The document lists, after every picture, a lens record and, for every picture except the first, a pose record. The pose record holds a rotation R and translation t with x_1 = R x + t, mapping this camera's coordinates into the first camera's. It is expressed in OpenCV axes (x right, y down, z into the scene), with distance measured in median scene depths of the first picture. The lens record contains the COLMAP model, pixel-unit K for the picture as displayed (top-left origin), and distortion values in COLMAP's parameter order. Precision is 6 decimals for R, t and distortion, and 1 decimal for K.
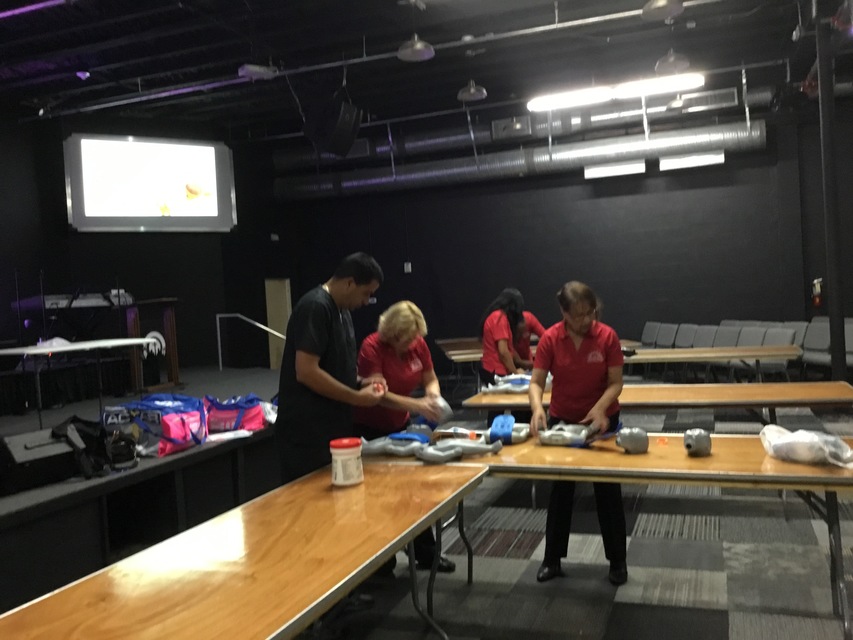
lens RADIAL K [[780.0, 0, 426.7], [0, 780.0, 337.3], [0, 0, 1]] dist [0.072484, -0.119972]
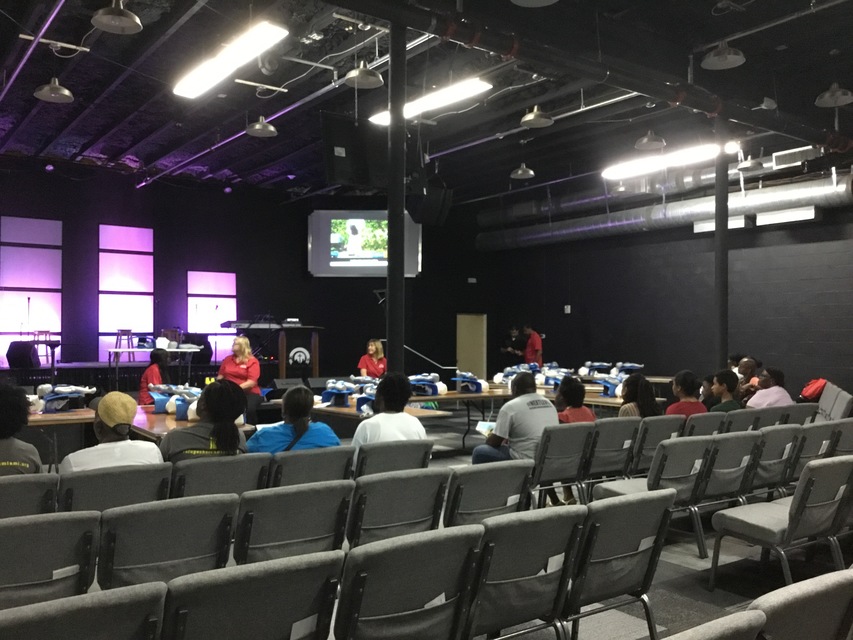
lens RADIAL K [[780.0, 0, 426.7], [0, 780.0, 337.3], [0, 0, 1]] dist [0.072484, -0.119972]
pose [[0.824891, 0.062316, -0.561847, 0.753381], [-0.080145, 0.996758, -0.007114, -0.038654], [0.559582, 0.050897, 0.827211, -0.105841]]
